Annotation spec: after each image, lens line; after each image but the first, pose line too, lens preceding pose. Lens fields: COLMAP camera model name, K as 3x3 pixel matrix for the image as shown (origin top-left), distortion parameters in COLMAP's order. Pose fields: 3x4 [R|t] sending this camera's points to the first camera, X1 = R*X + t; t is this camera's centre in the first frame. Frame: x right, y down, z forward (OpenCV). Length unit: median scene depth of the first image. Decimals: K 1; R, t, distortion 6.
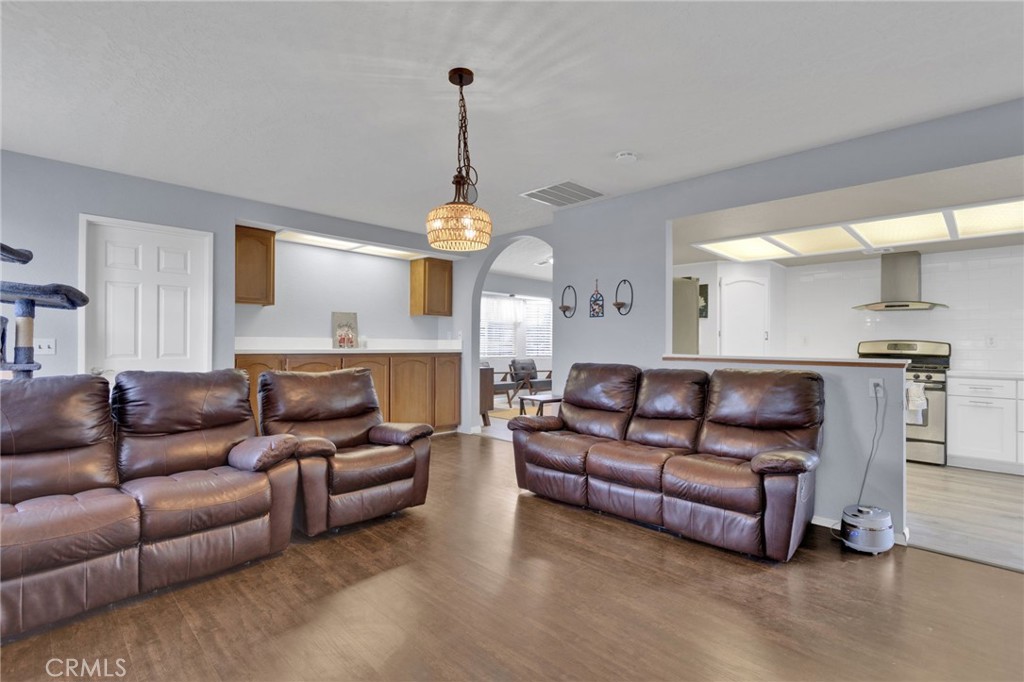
lens RADIAL K [[484.6, 0, 512.0], [0, 484.6, 341.0], [0, 0, 1]] dist [-0.002596, -0.000297]
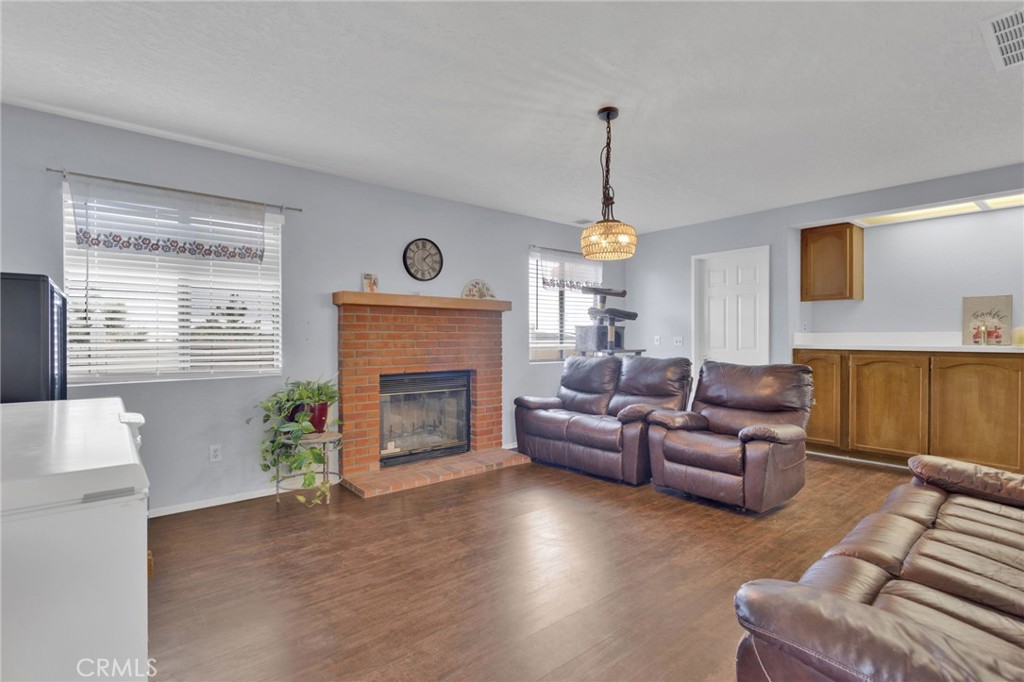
lens RADIAL K [[484.6, 0, 512.0], [0, 484.6, 341.0], [0, 0, 1]] dist [-0.002596, -0.000297]
pose [[-0.100970, 0.000385, -0.994889, 0.860126], [0.006945, 0.999976, -0.000318, 0.007972], [0.994865, -0.006942, -0.100970, 0.689700]]
